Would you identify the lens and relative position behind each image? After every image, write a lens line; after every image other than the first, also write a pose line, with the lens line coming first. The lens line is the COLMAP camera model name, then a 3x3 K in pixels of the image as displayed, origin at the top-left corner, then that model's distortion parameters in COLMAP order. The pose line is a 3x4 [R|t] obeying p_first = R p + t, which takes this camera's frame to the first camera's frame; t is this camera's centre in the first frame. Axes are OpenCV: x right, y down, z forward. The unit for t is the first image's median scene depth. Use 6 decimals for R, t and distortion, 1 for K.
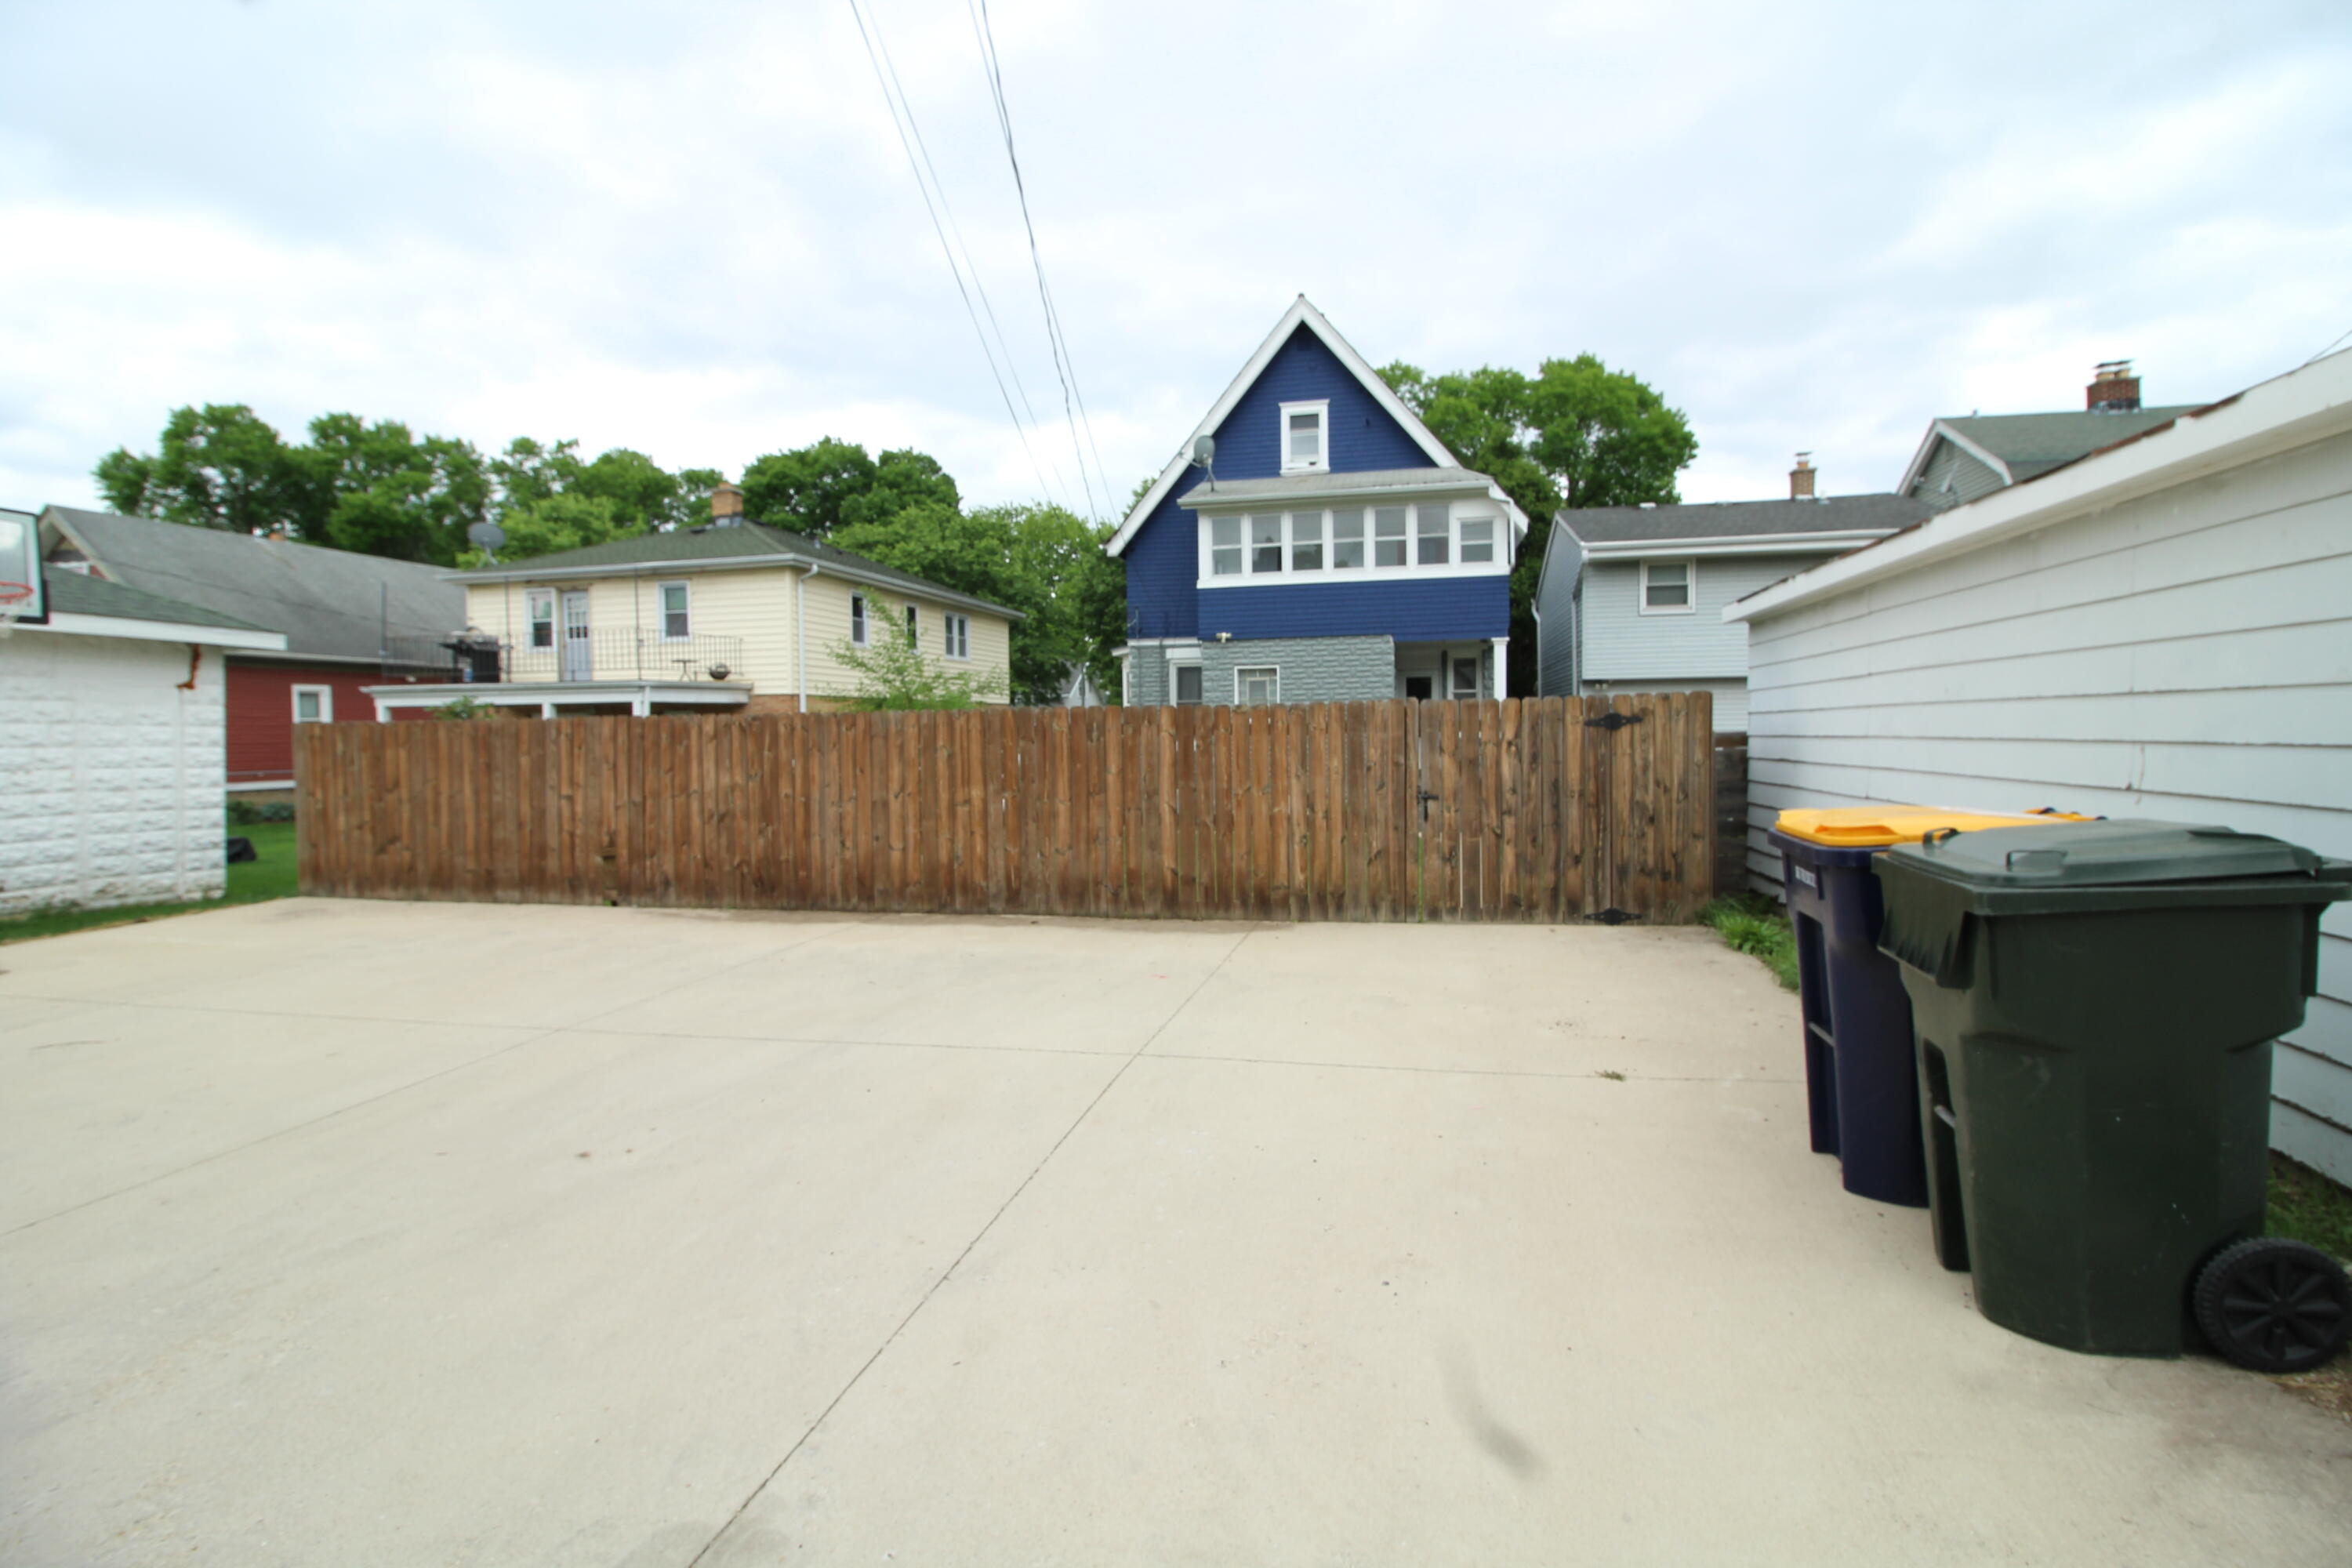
lens RADIAL K [[1078.8, 0, 1185.3], [0, 1078.8, 764.3], [0, 0, 1]] dist [0.001165, -0.014778]
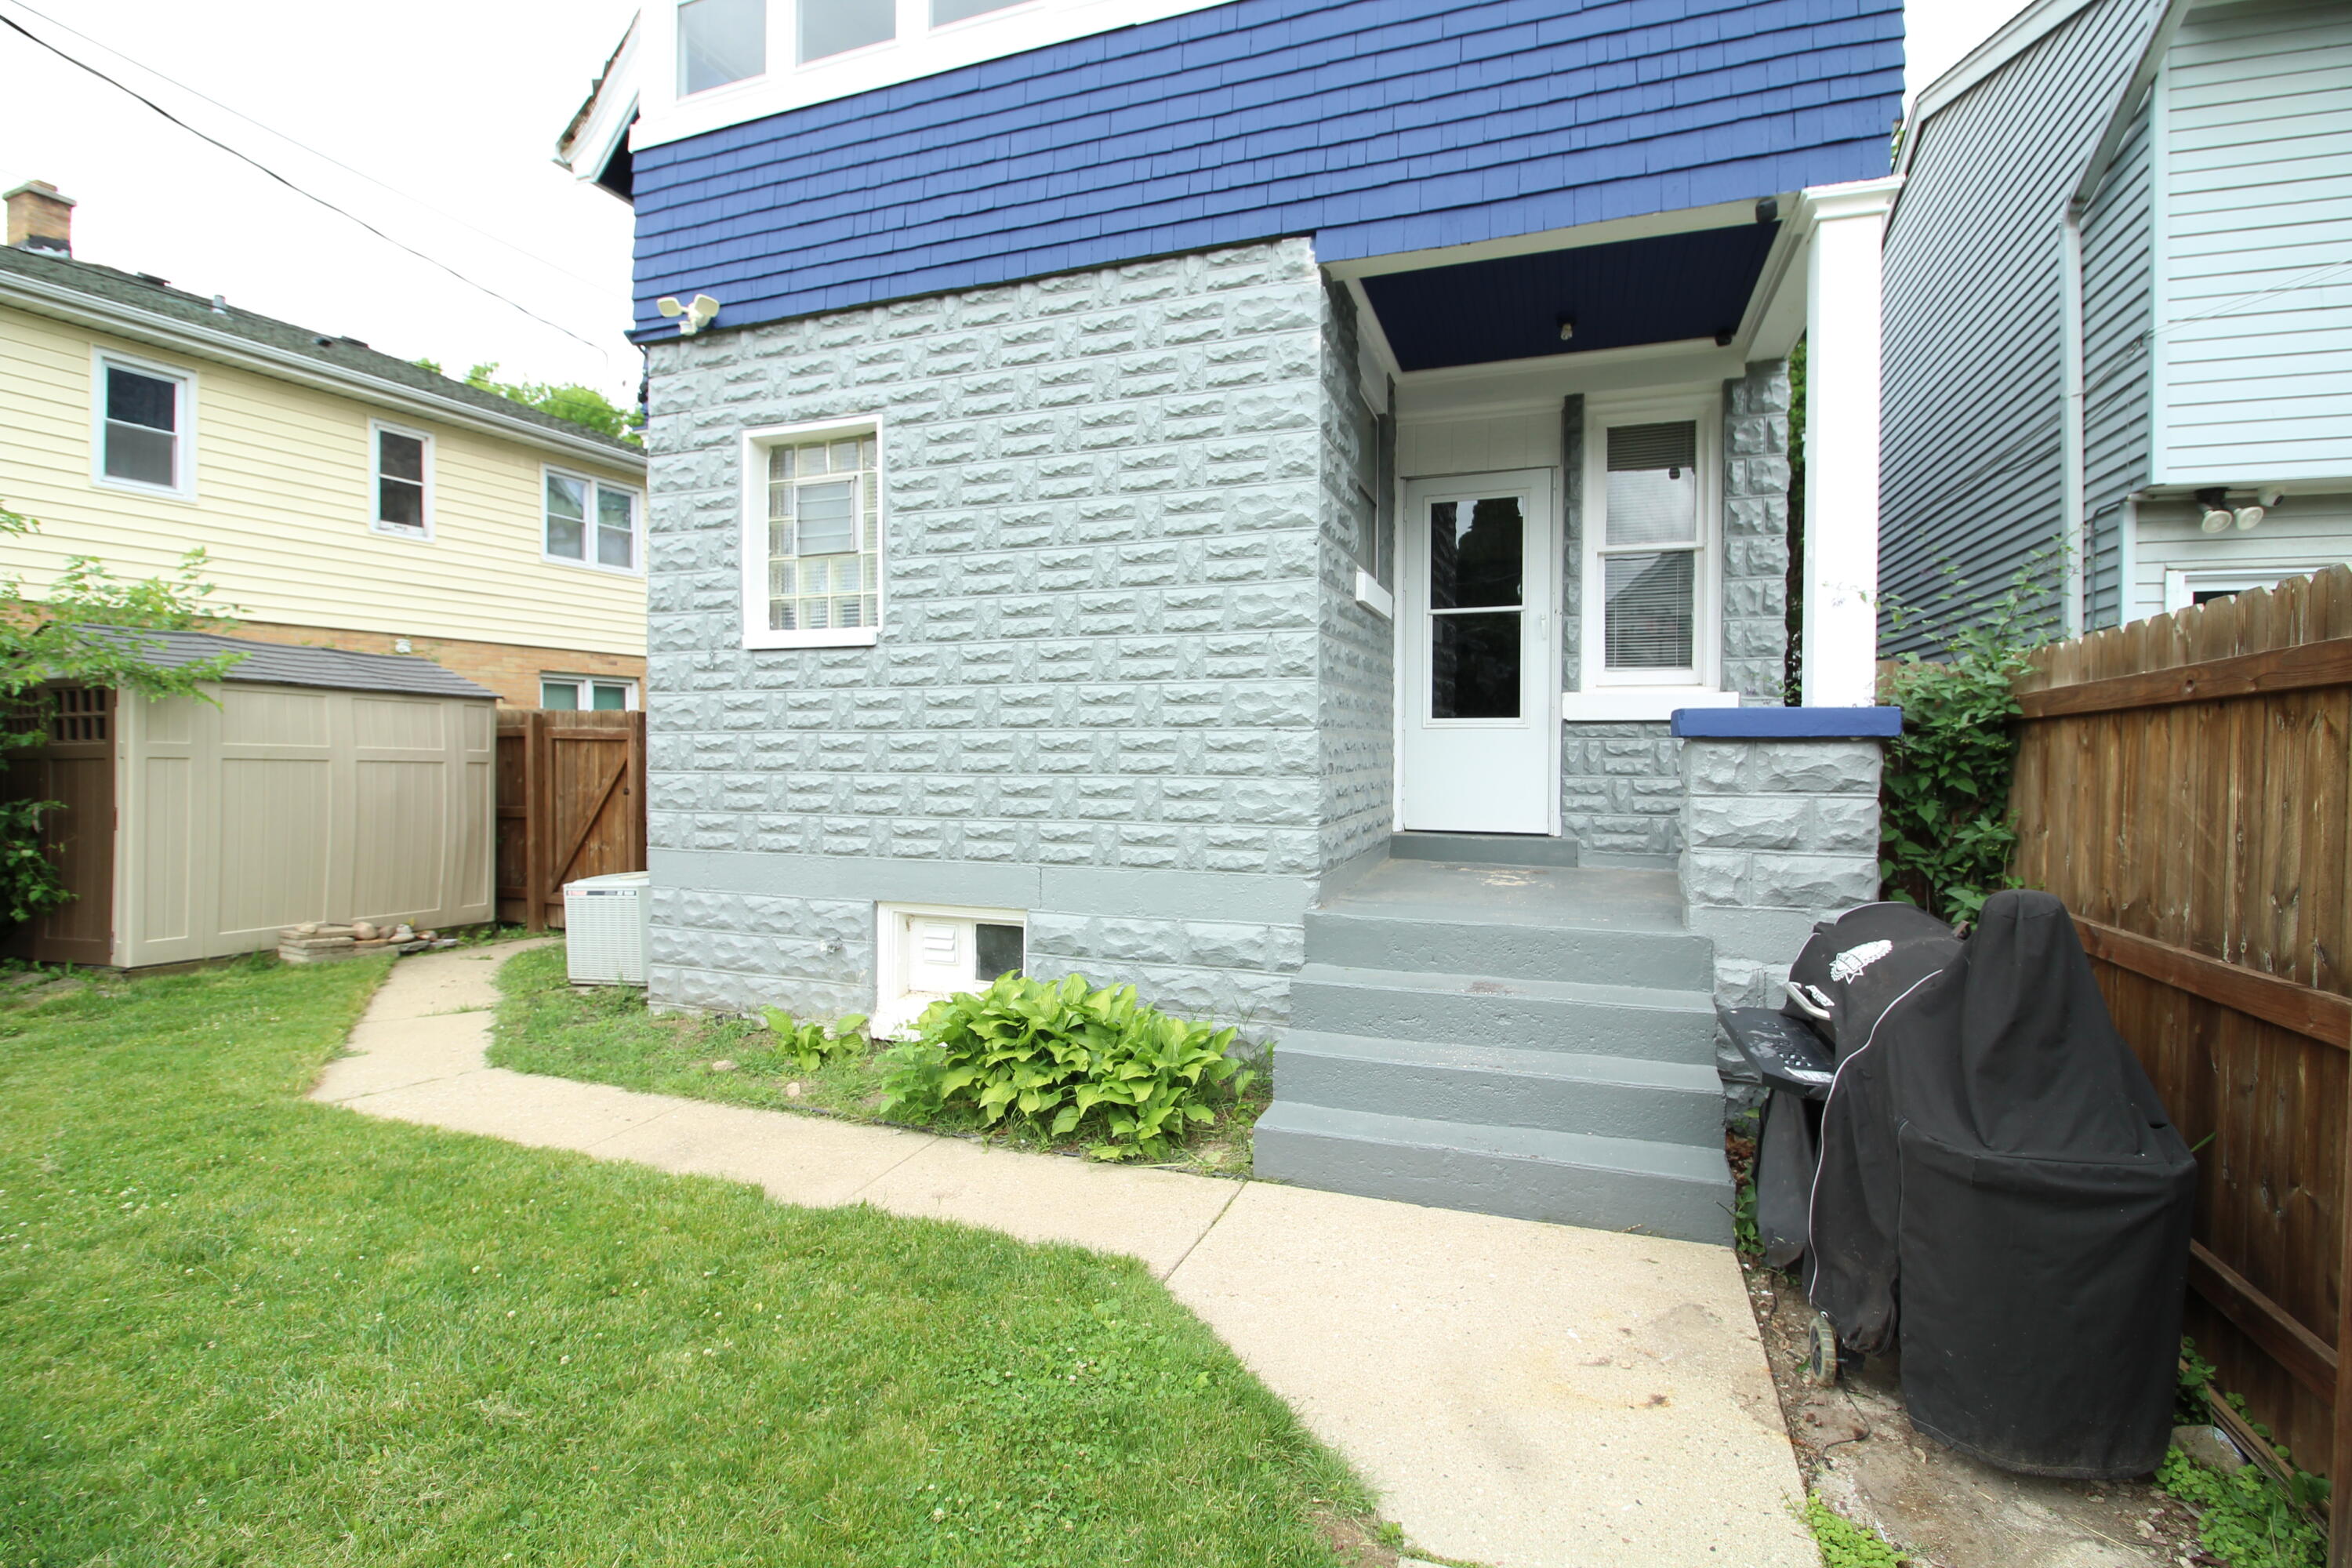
lens RADIAL K [[1079.6, 0, 1187.7], [0, 1079.6, 761.2], [0, 0, 1]] dist [0.001790, -0.015418]
pose [[0.989958, 0.021358, -0.139737, 0.191373], [-0.023564, 0.999622, -0.014150, -0.008065], [0.139382, 0.017301, 0.990088, 0.748083]]
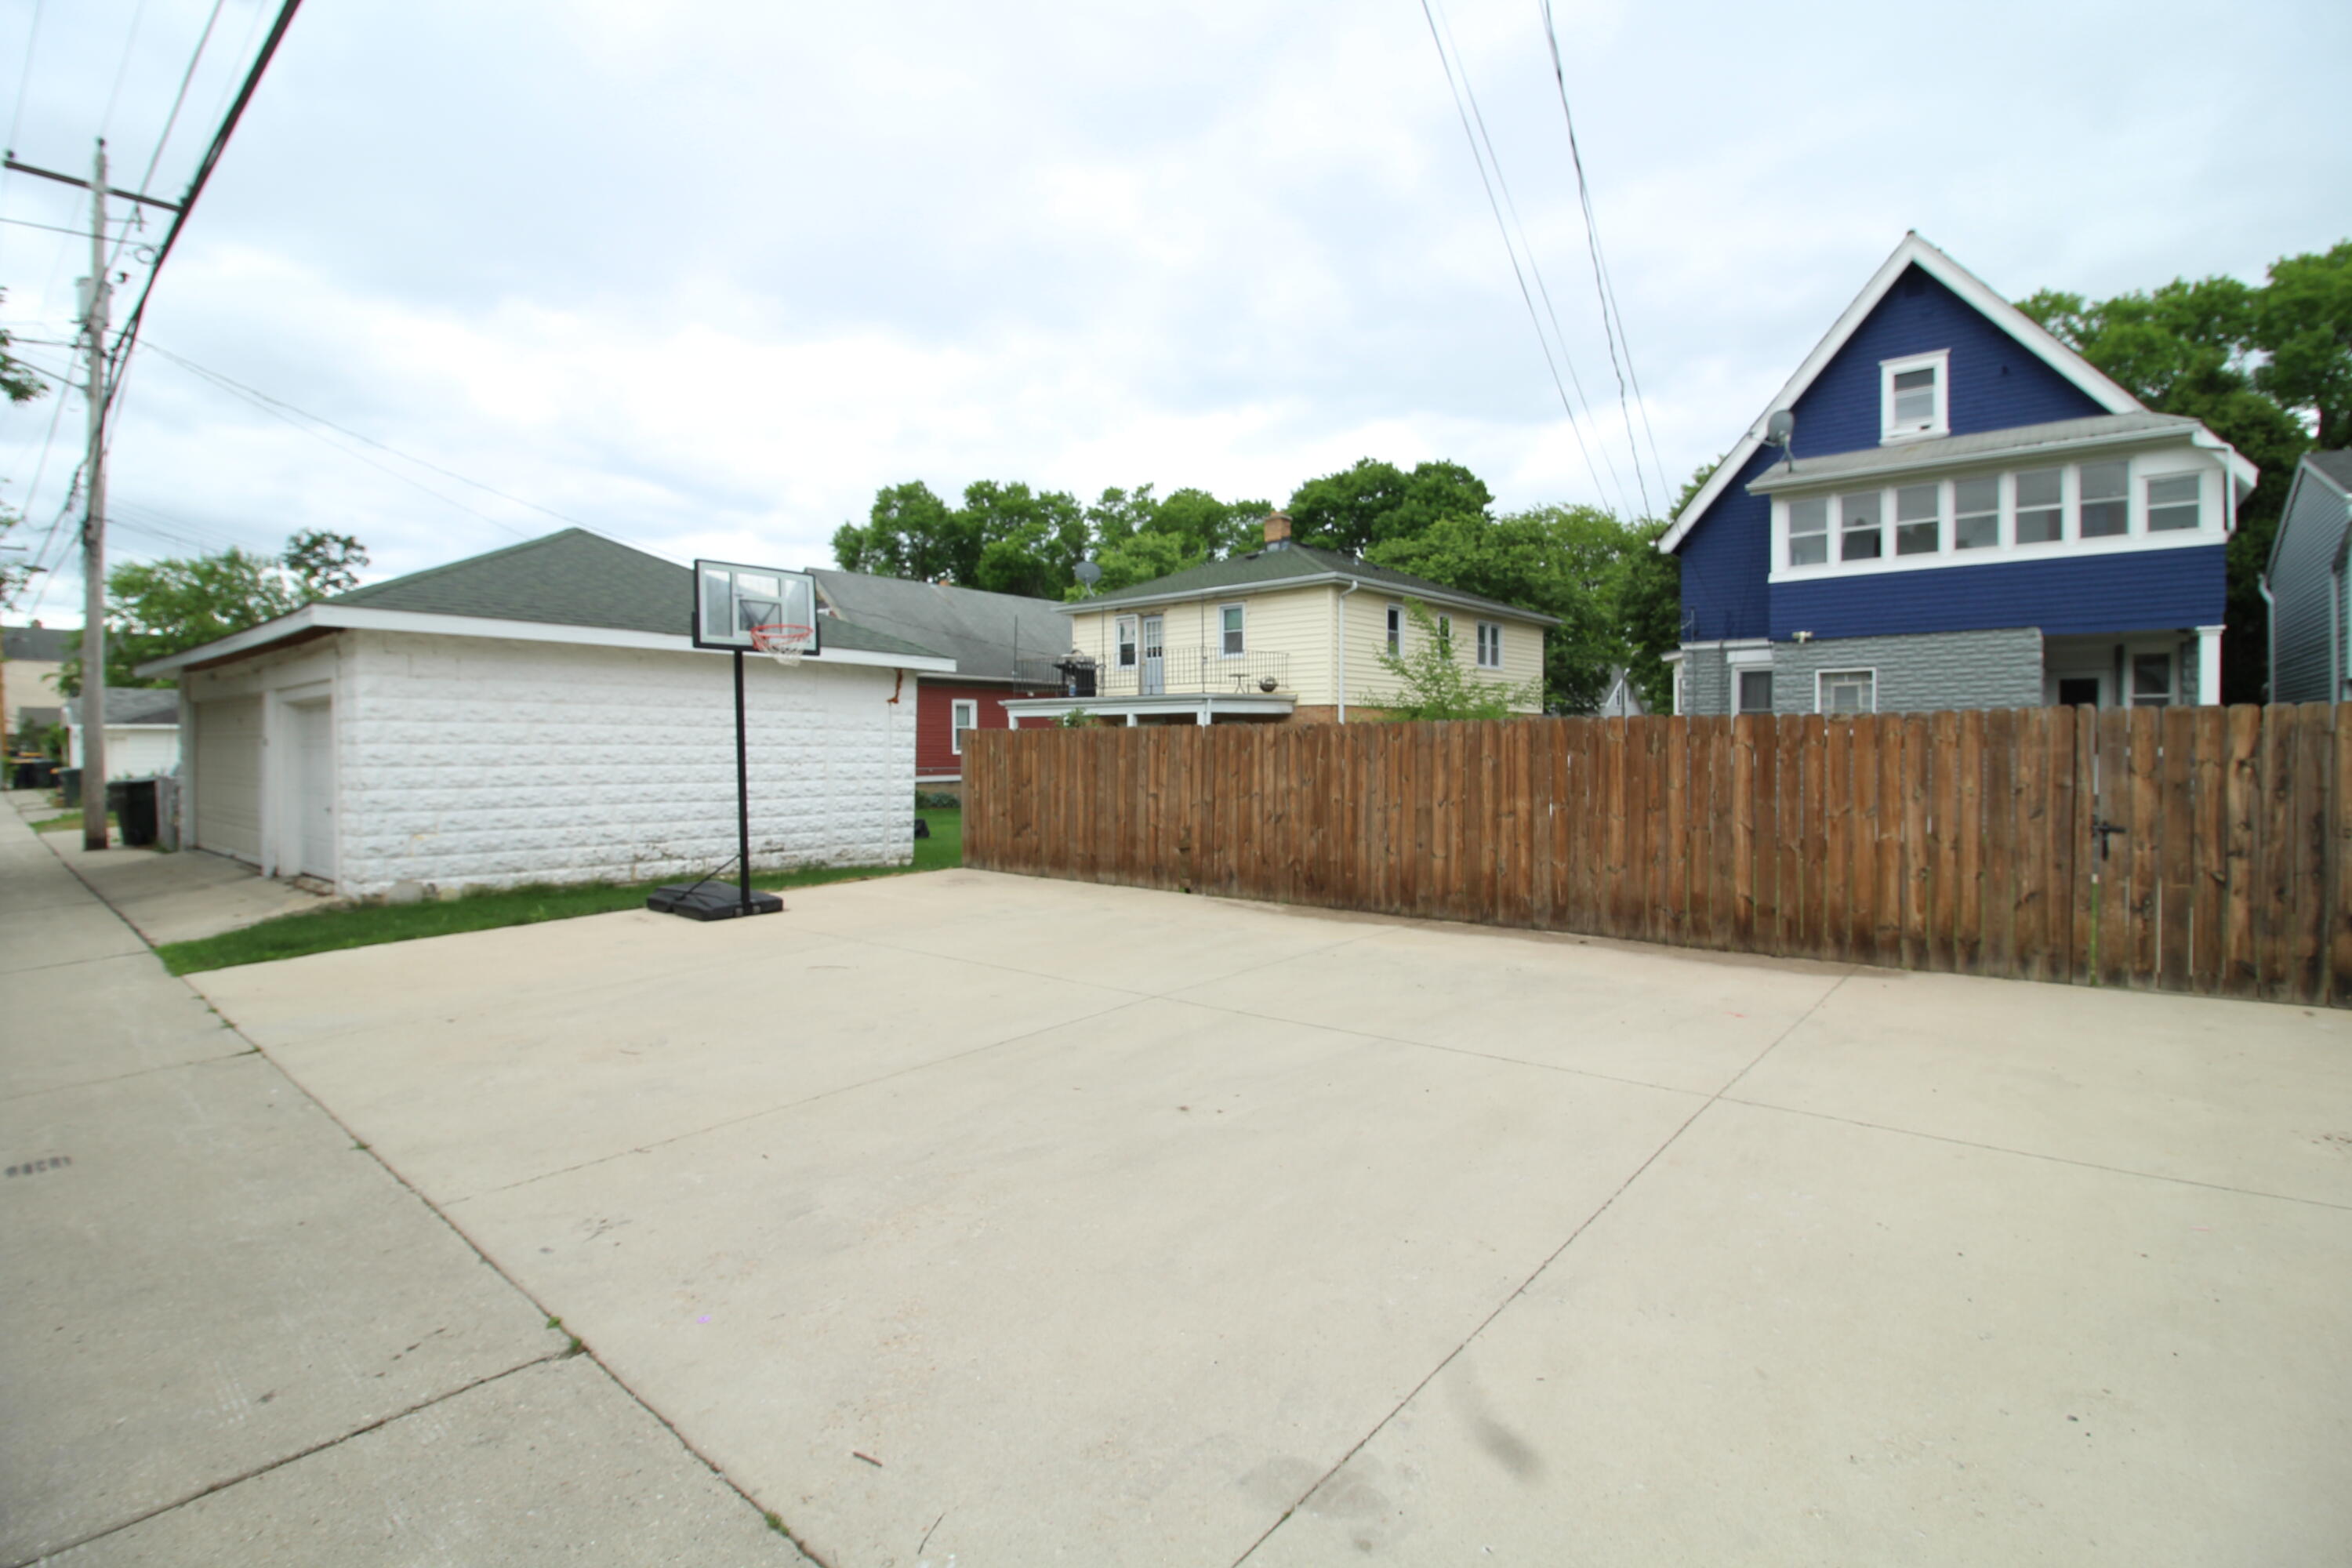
lens RADIAL K [[1079.6, 0, 1187.7], [0, 1079.6, 761.2], [0, 0, 1]] dist [0.001790, -0.015418]
pose [[0.889996, 0.017393, -0.455637, -0.007657], [-0.022922, 0.999715, -0.006612, 0.000429], [0.455392, 0.016328, 0.890141, -0.004582]]
